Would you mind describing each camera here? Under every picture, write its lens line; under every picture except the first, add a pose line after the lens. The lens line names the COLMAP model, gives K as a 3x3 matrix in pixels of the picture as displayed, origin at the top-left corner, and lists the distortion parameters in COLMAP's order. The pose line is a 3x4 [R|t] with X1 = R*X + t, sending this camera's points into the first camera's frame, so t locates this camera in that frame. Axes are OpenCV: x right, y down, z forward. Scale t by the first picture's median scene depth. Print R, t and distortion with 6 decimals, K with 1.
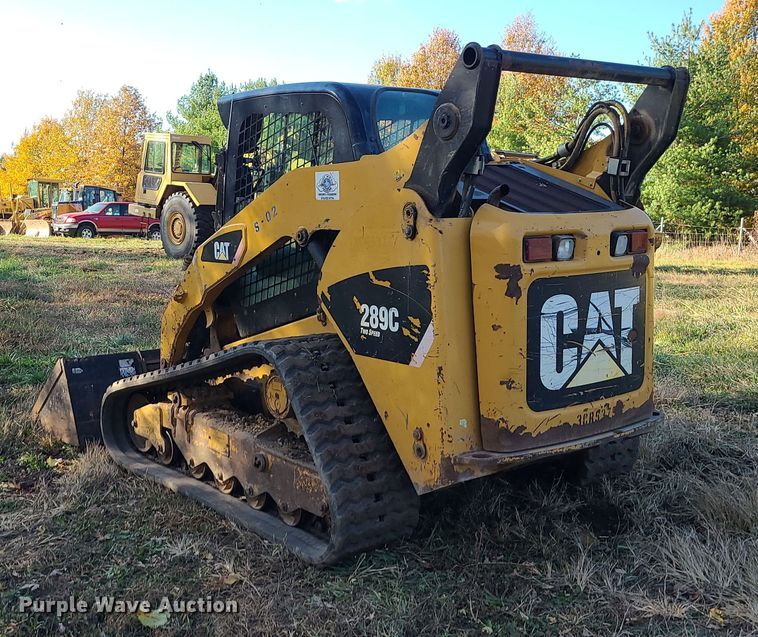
lens RADIAL K [[903.7, 0, 379.3], [0, 903.7, 247.6], [0, 0, 1]] dist [0.013013, 0.005556]
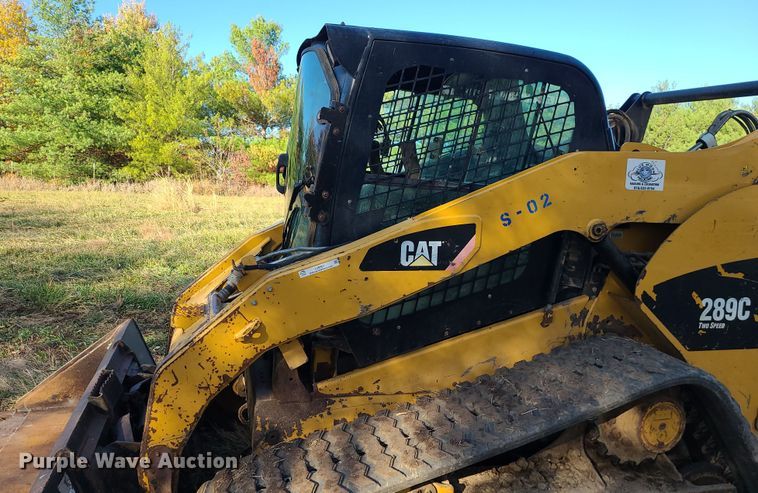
lens RADIAL K [[605.6, 0, 375.7], [0, 605.6, 175.0], [0, 0, 1]] dist [0.020683, -0.005874]
pose [[0.438662, -0.003651, 0.898645, -0.774744], [0.001033, 0.999993, 0.003559, -0.074832], [-0.898651, -0.000633, 0.438663, 1.035917]]
